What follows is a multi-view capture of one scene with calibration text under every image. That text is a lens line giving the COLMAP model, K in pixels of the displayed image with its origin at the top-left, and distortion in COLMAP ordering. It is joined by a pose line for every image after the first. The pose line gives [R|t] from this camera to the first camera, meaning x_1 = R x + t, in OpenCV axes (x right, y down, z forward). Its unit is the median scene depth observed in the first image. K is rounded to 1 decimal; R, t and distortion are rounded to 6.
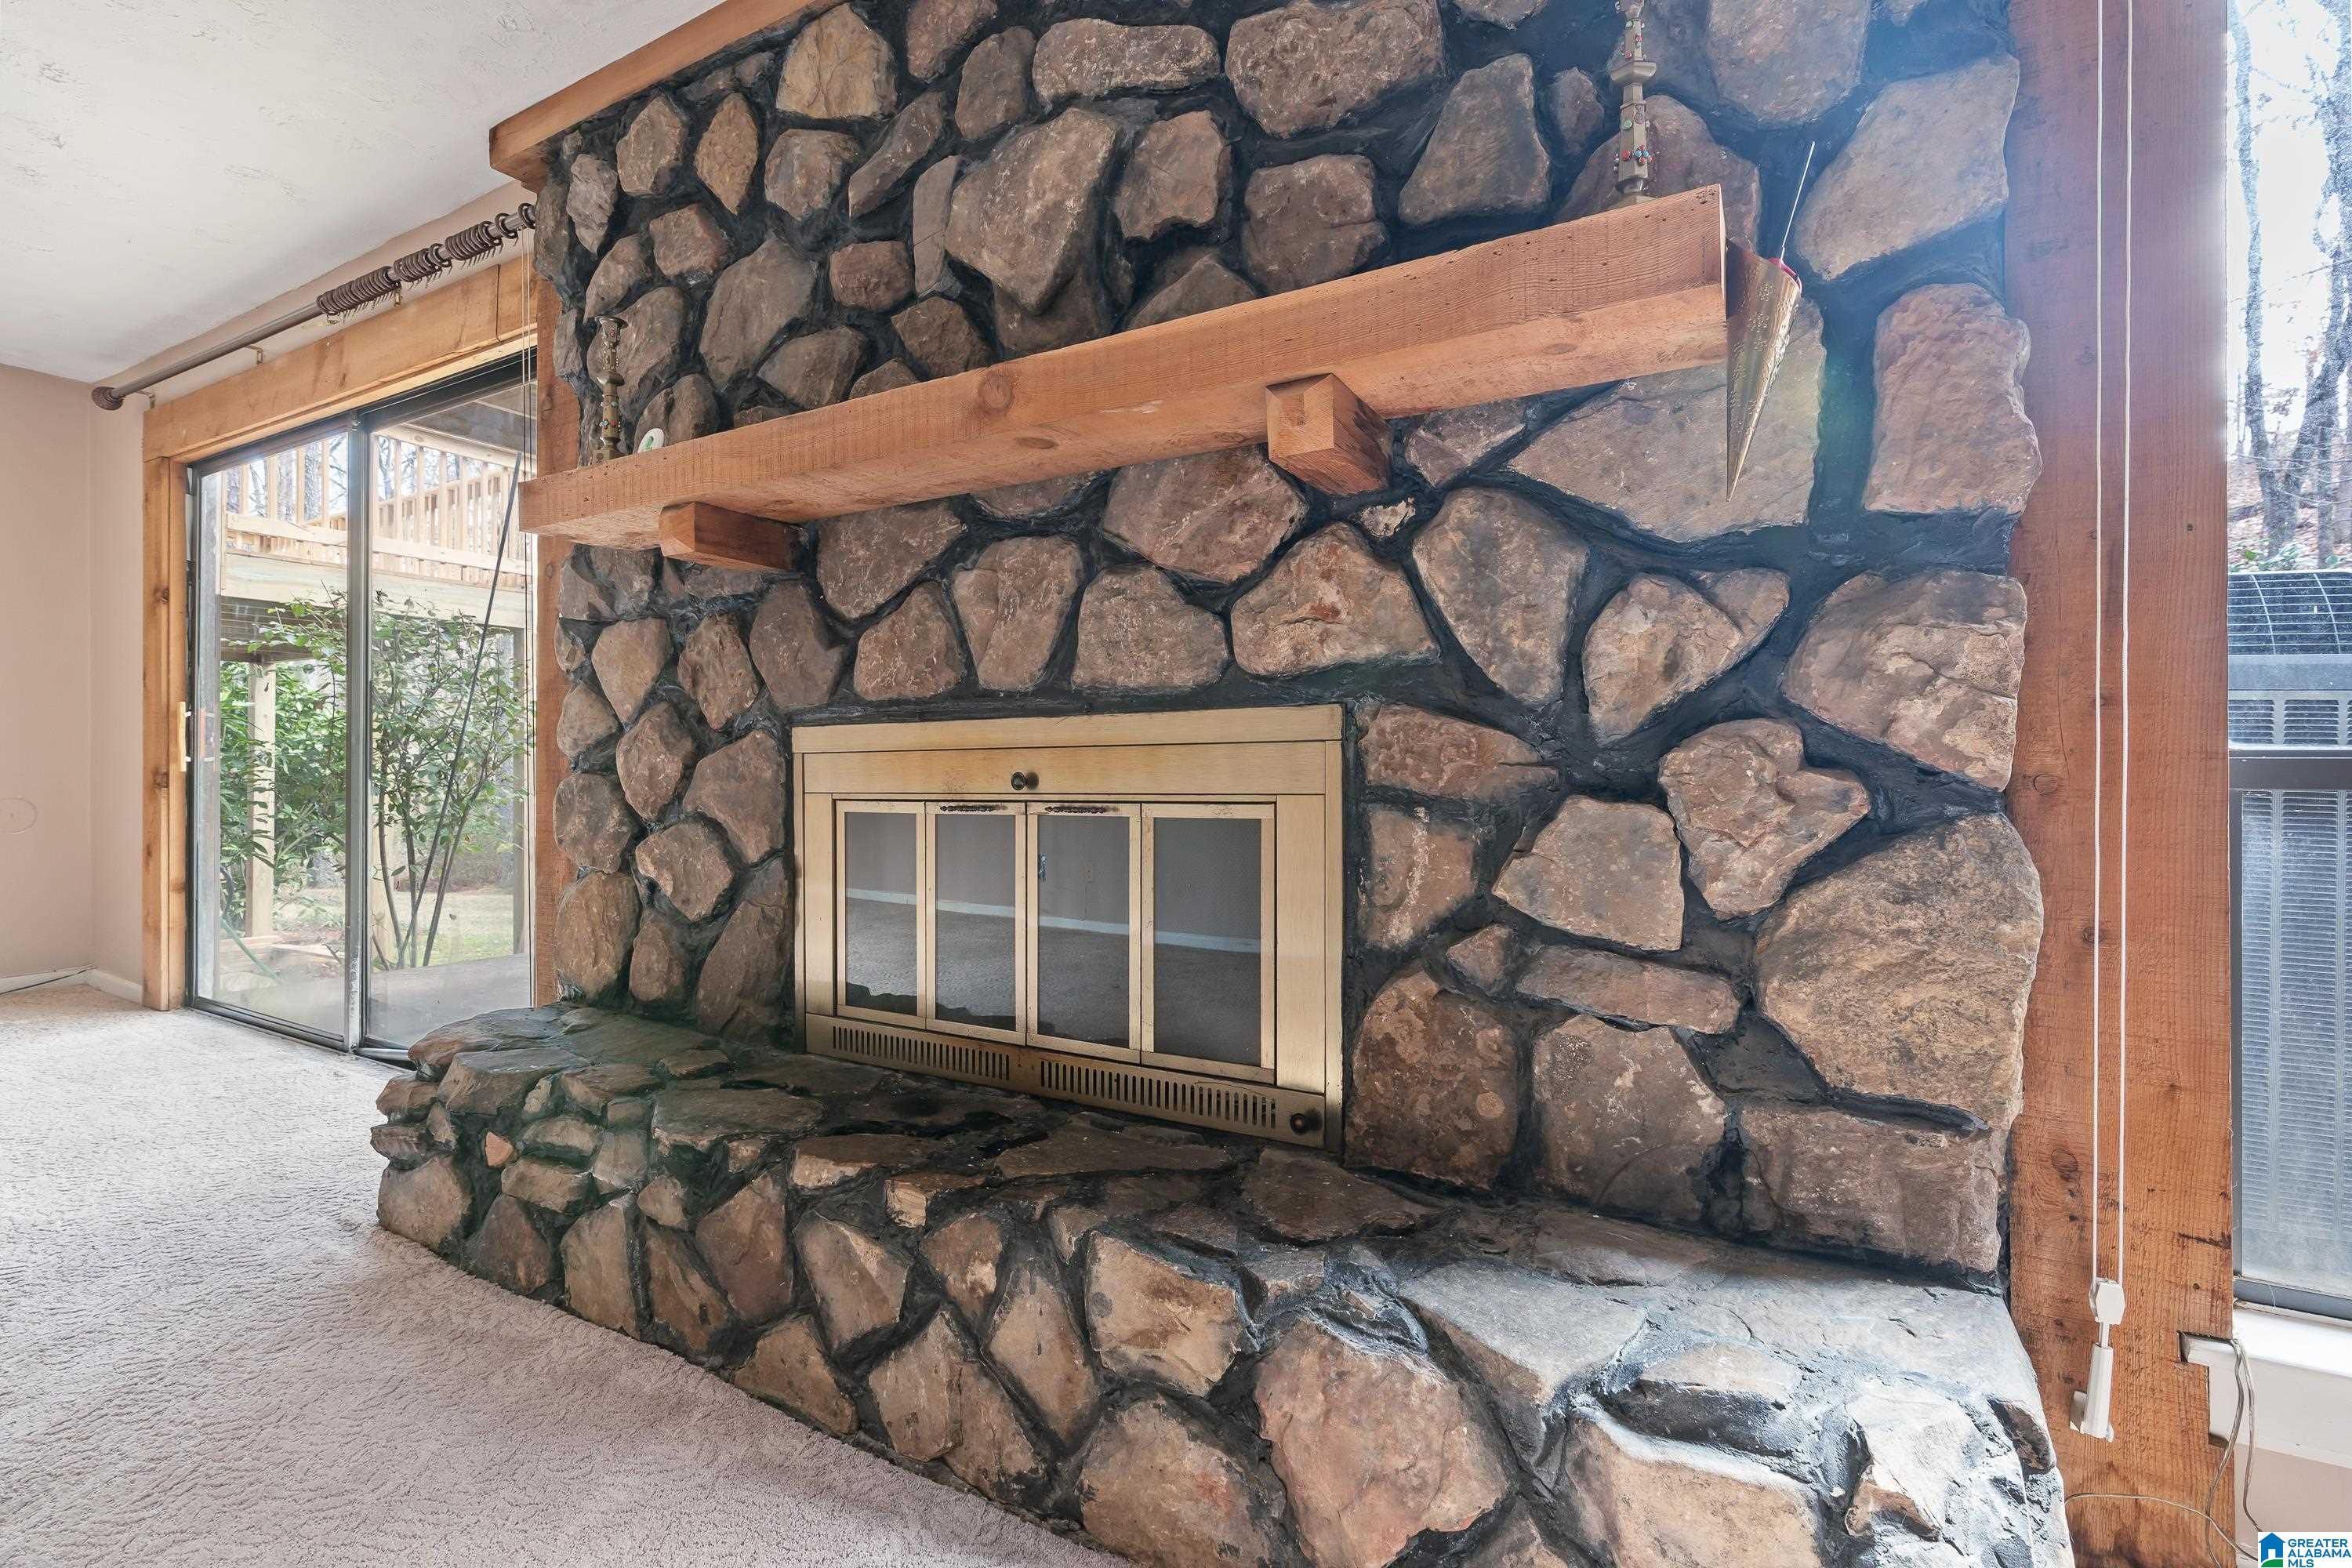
lens RADIAL K [[1098.5, 0, 1166.2], [0, 1098.5, 753.7], [0, 0, 1]] dist [-0.007999, 0.000041]
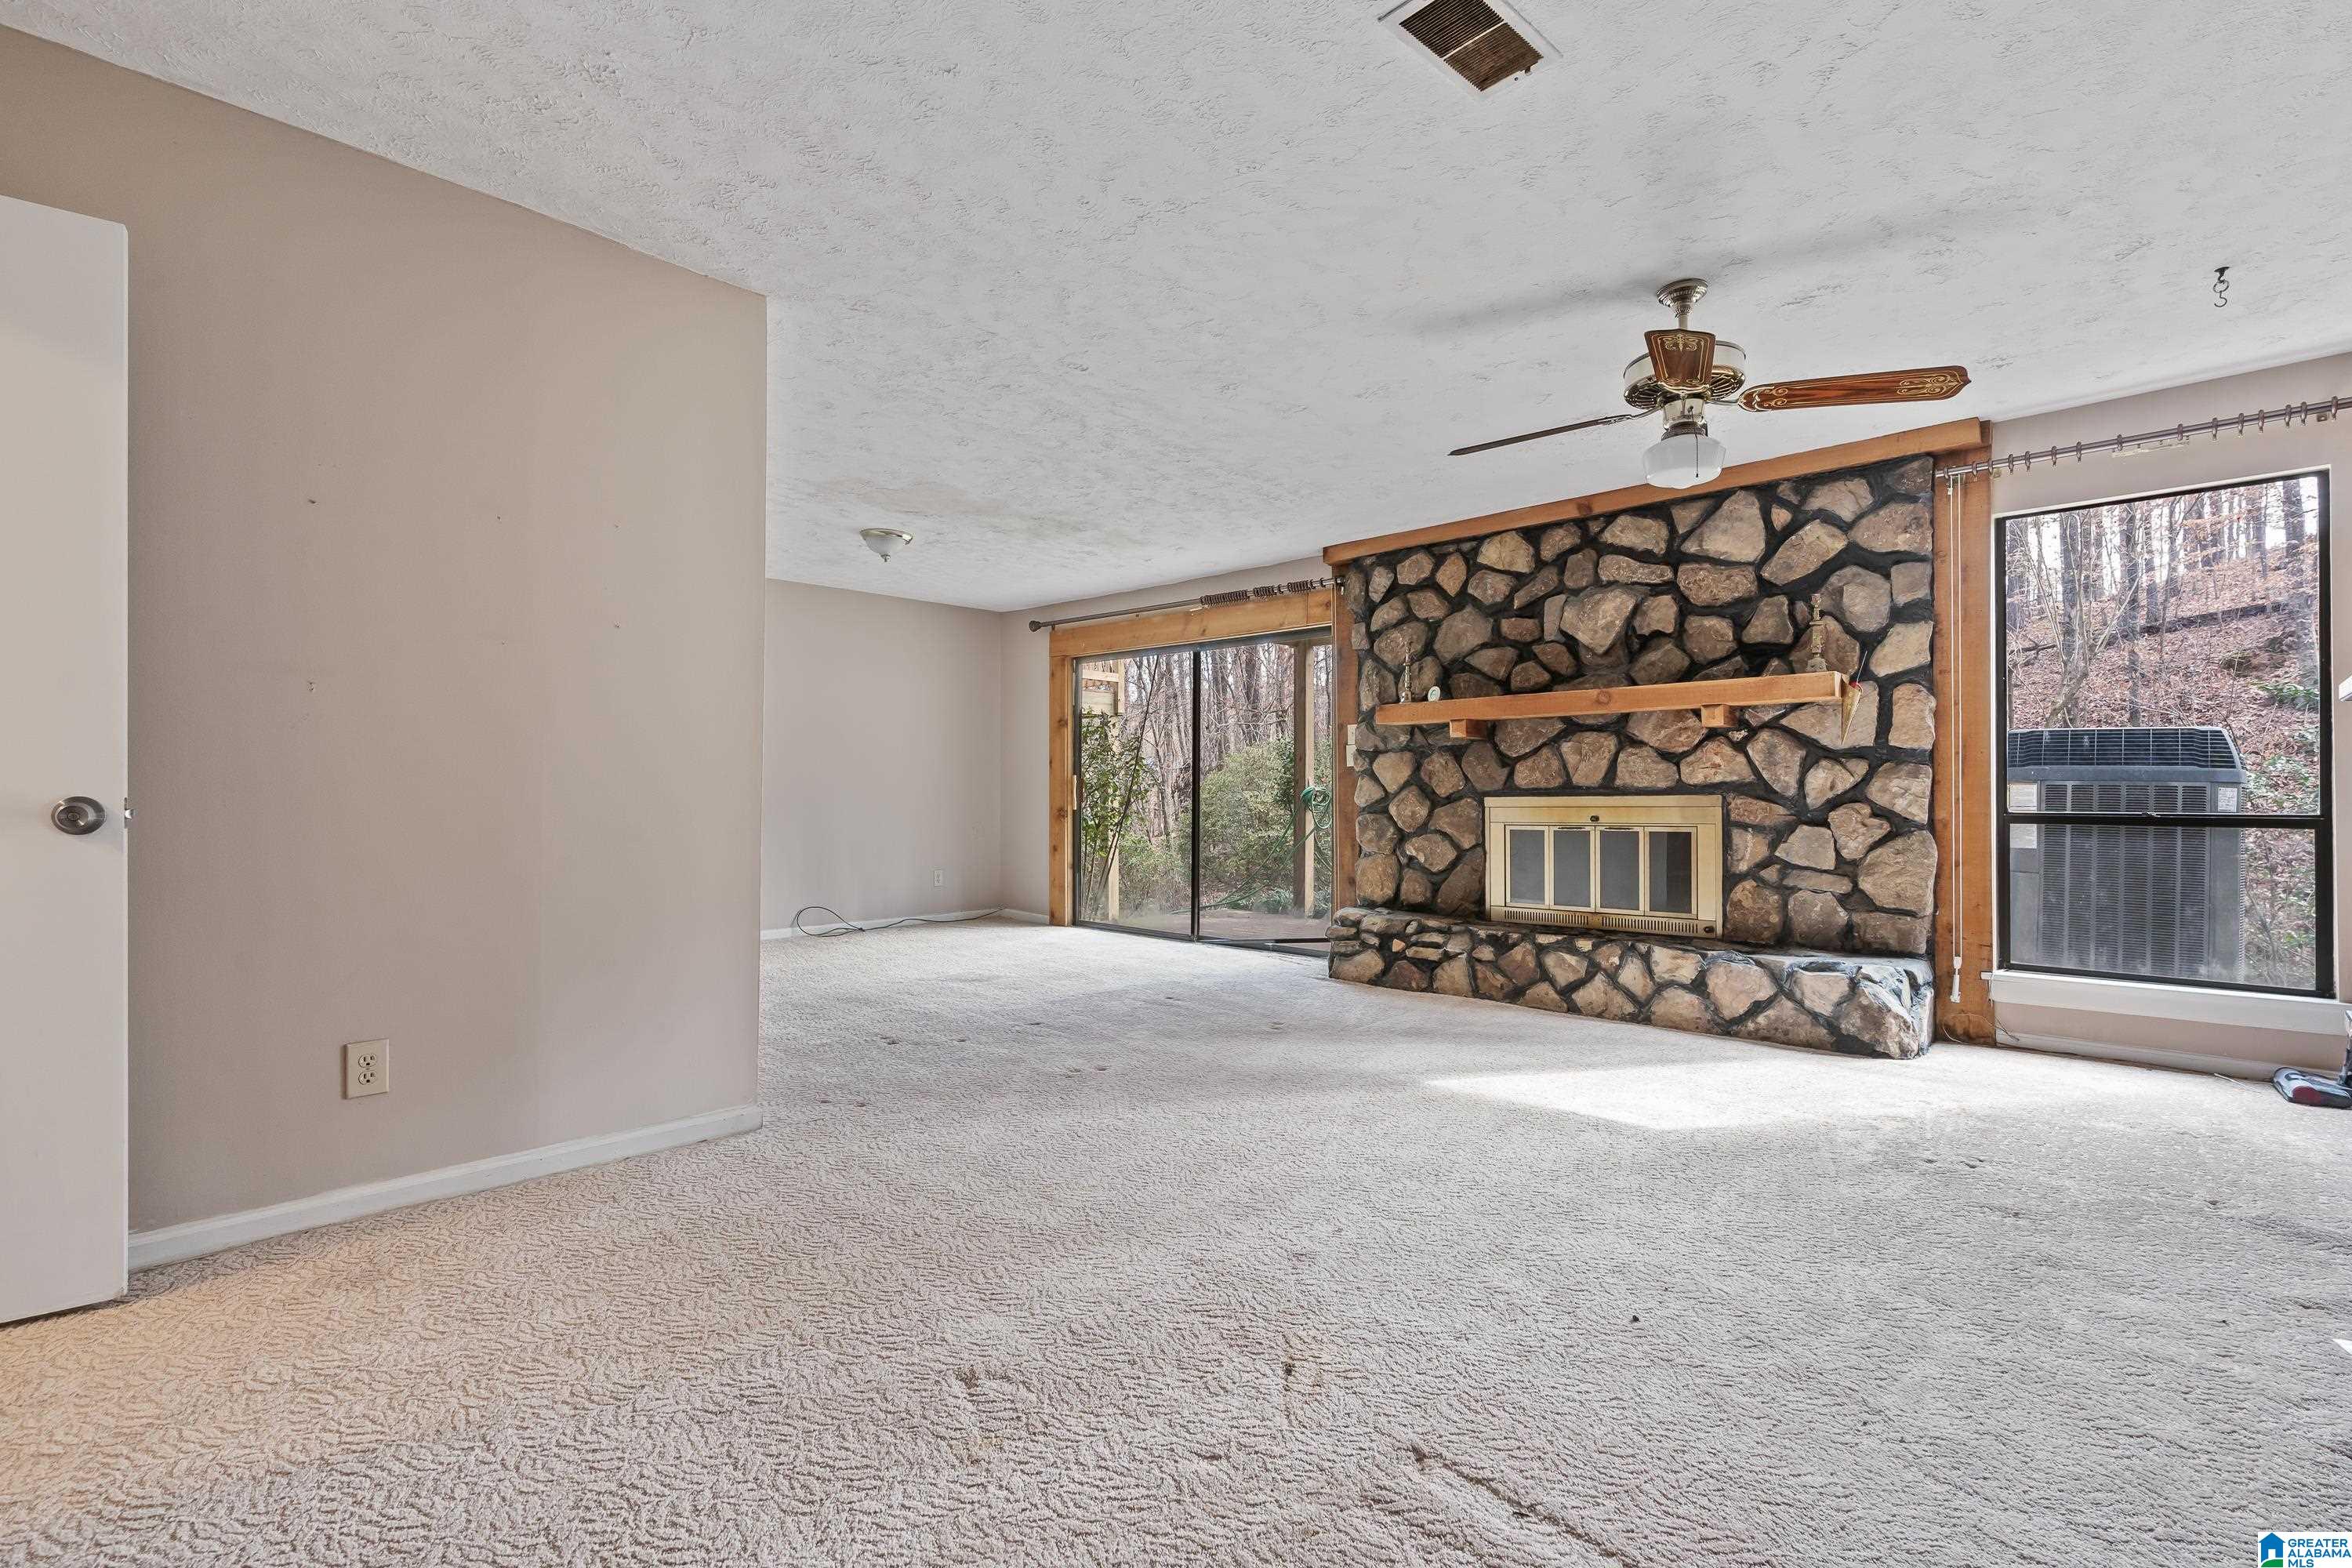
lens RADIAL K [[1078.9, 0, 1176.0], [0, 1078.9, 784.0], [0, 0, 1]] dist [-0.002445, 0.000219]
pose [[0.971885, -0.003116, -0.235437, -0.615856], [0.003385, 0.999994, 0.000741, -0.082386], [0.235433, -0.001517, 0.971889, -2.304104]]
